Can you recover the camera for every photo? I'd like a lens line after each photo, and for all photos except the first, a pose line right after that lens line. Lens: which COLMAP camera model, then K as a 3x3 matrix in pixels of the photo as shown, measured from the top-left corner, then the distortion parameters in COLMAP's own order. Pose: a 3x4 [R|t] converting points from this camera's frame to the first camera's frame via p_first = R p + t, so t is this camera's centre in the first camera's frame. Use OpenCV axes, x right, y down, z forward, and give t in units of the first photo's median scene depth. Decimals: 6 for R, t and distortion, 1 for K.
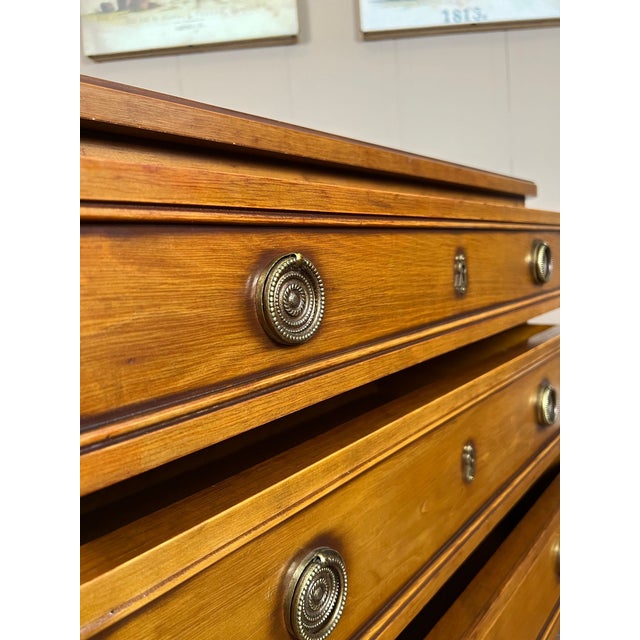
lens RADIAL K [[483.1, 0, 322.4], [0, 483.1, 327.3], [0, 0, 1]] dist [0.055767, -0.069594]
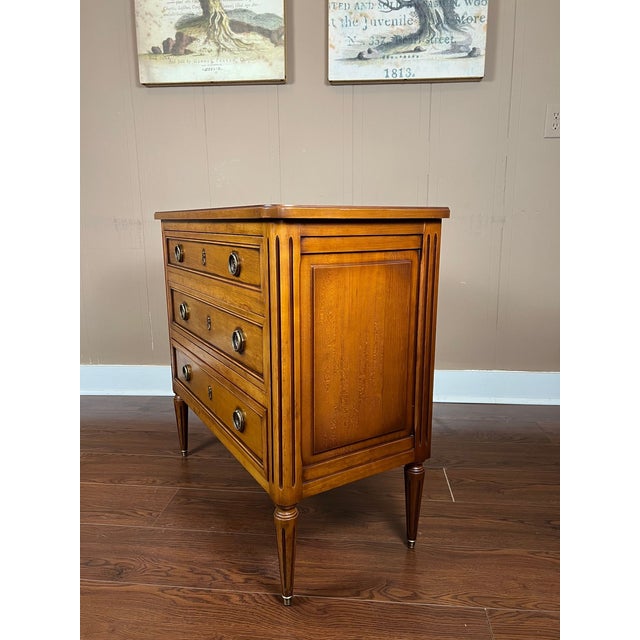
lens RADIAL K [[483.1, 0, 321.6], [0, 483.1, 326.1], [0, 0, 1]] dist [0.055767, -0.069594]
pose [[0.995766, 0.081412, -0.042696, 0.531983], [-0.077656, 0.993496, 0.083284, 0.004404], [0.049199, -0.079616, 0.995611, -1.470893]]
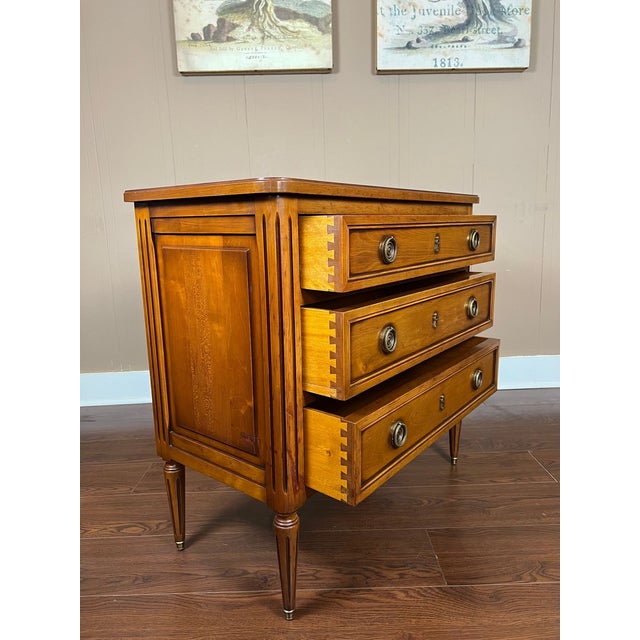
lens RADIAL K [[483.1, 0, 319.9], [0, 483.1, 326.4], [0, 0, 1]] dist [0.055767, -0.069594]
pose [[0.997582, 0.036357, 0.059230, -0.421179], [-0.040687, 0.996456, 0.073626, 0.143021], [-0.056344, -0.075858, 0.995525, -1.393872]]
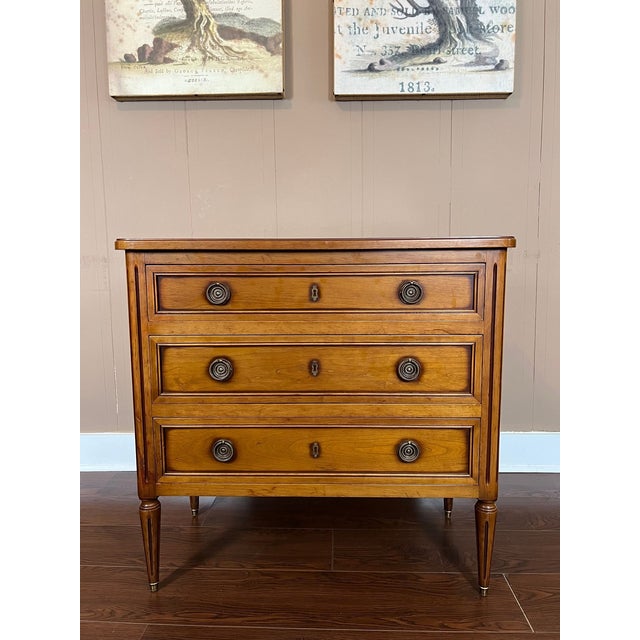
lens RADIAL K [[483.1, 0, 322.7], [0, 483.1, 323.0], [0, 0, 1]] dist [0.055767, -0.069594]
pose [[0.997688, 0.067776, 0.005000, 0.248580], [-0.067723, 0.997653, -0.010104, -0.029643], [-0.005673, 0.009742, 0.999936, -0.688347]]
